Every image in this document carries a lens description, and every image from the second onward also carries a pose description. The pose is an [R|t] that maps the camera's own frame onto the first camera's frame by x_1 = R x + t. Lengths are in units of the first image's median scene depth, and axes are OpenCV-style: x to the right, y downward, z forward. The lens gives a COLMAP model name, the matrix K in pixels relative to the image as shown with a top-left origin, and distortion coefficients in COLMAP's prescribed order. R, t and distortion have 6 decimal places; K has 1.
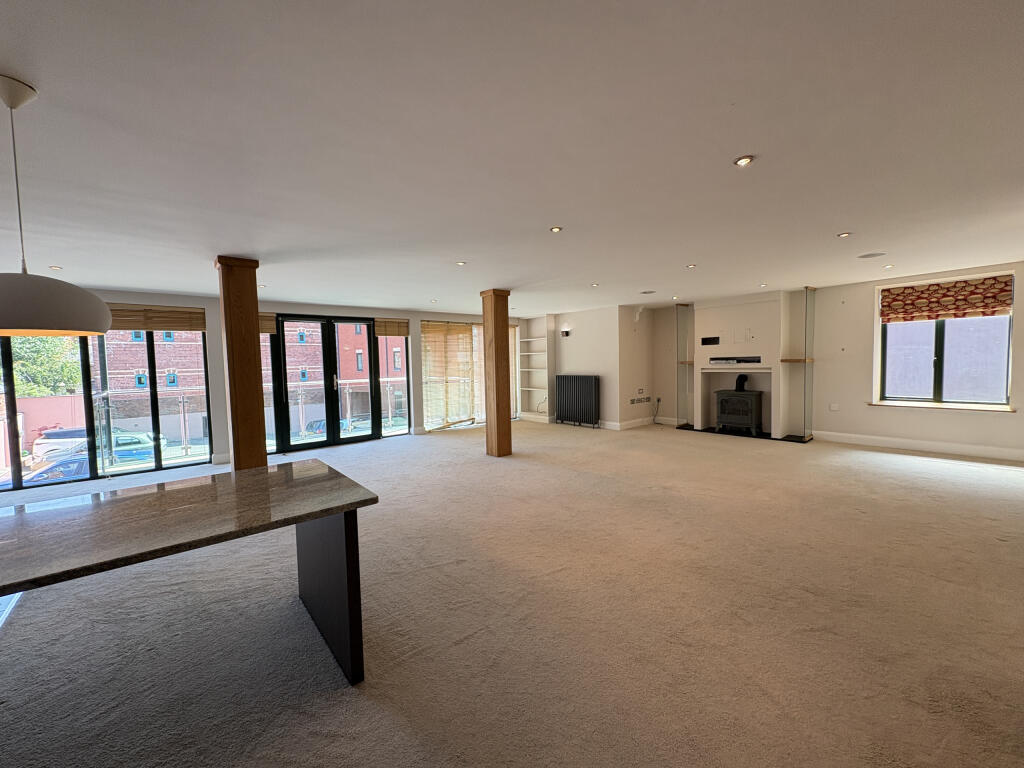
lens RADIAL K [[409.0, 0, 516.4], [0, 409.0, 385.2], [0, 0, 1]] dist [0.001138, -0.000126]
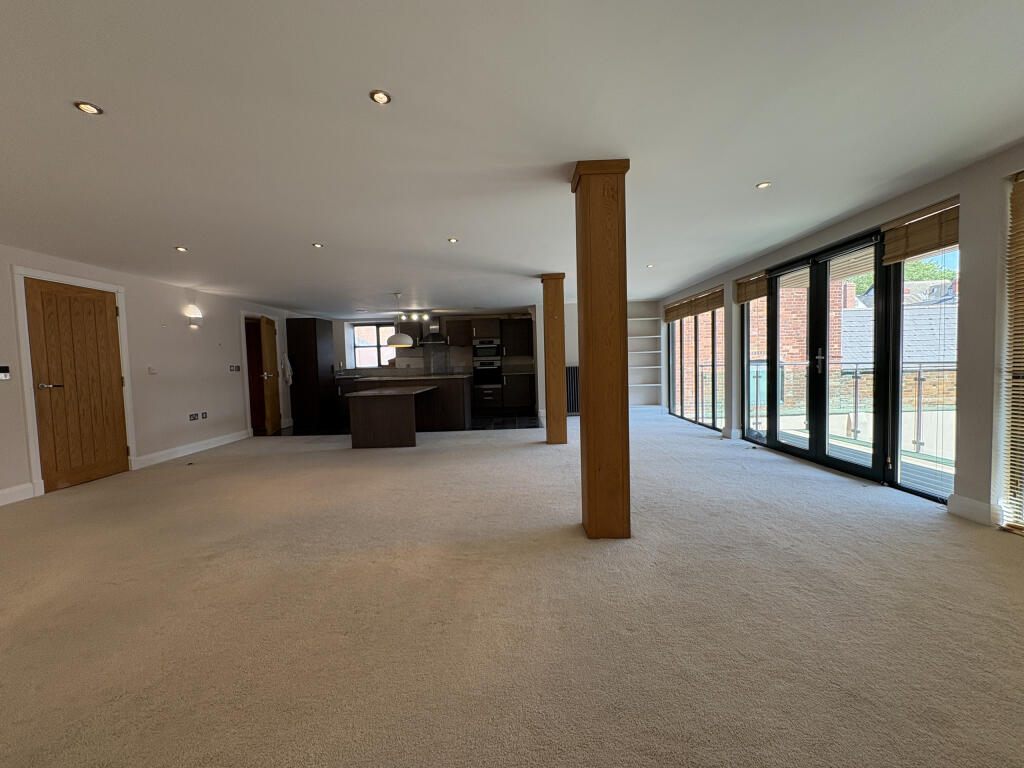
lens RADIAL K [[409.0, 0, 517.0], [0, 409.0, 381.1], [0, 0, 1]] dist [0.001138, -0.000126]
pose [[-0.648983, 0.076862, -0.756910, 0.629439], [0.002590, 0.995101, 0.098829, -0.075655], [0.760799, 0.062178, -0.646003, 2.146636]]
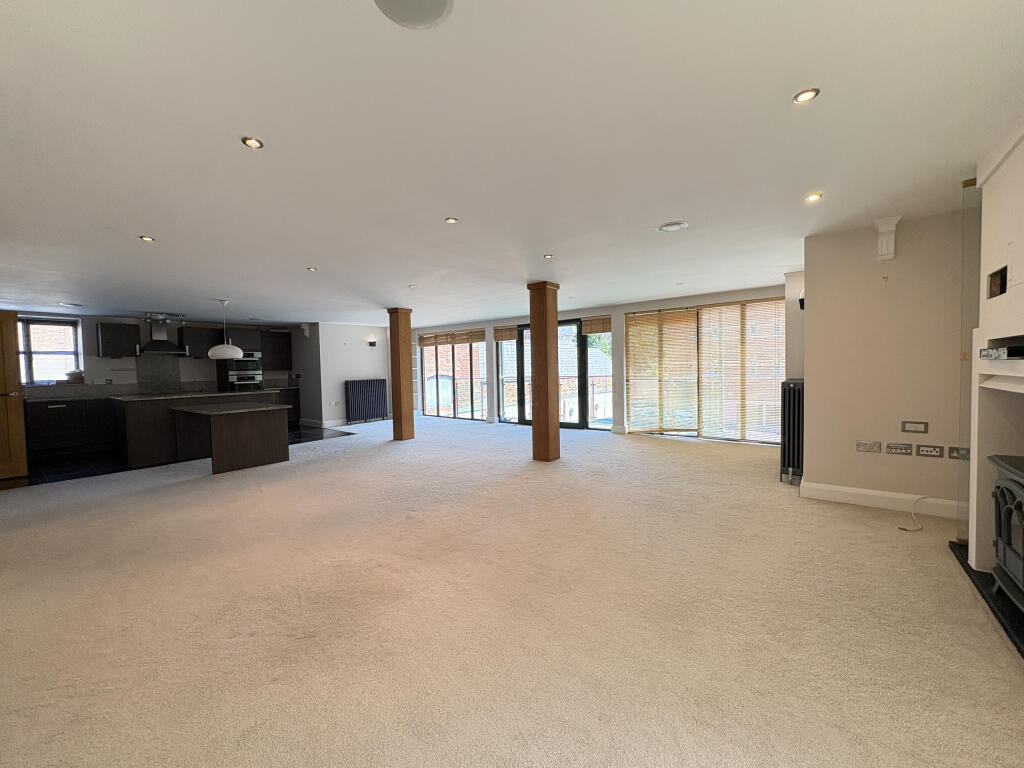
lens RADIAL K [[409.0, 0, 511.2], [0, 409.0, 380.5], [0, 0, 1]] dist [0.001138, -0.000126]
pose [[0.209015, 0.050370, -0.976614, 1.489632], [-0.039860, 0.998281, 0.042956, -0.079932], [0.977100, 0.029950, 0.210664, 1.273917]]
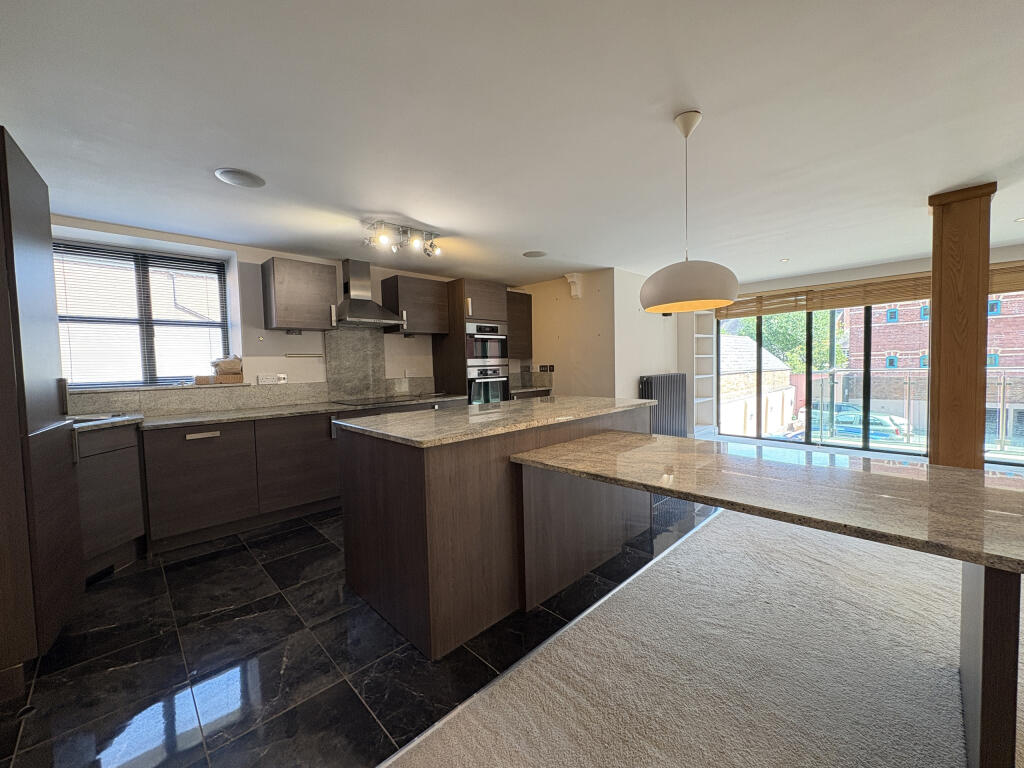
lens RADIAL K [[409.0, 0, 509.2], [0, 409.0, 383.3], [0, 0, 1]] dist [0.001138, -0.000126]
pose [[0.058064, 0.066518, -0.996094, 0.054244], [-0.031756, 0.997396, 0.064754, 0.026248], [0.997808, 0.027872, 0.060025, 0.183721]]
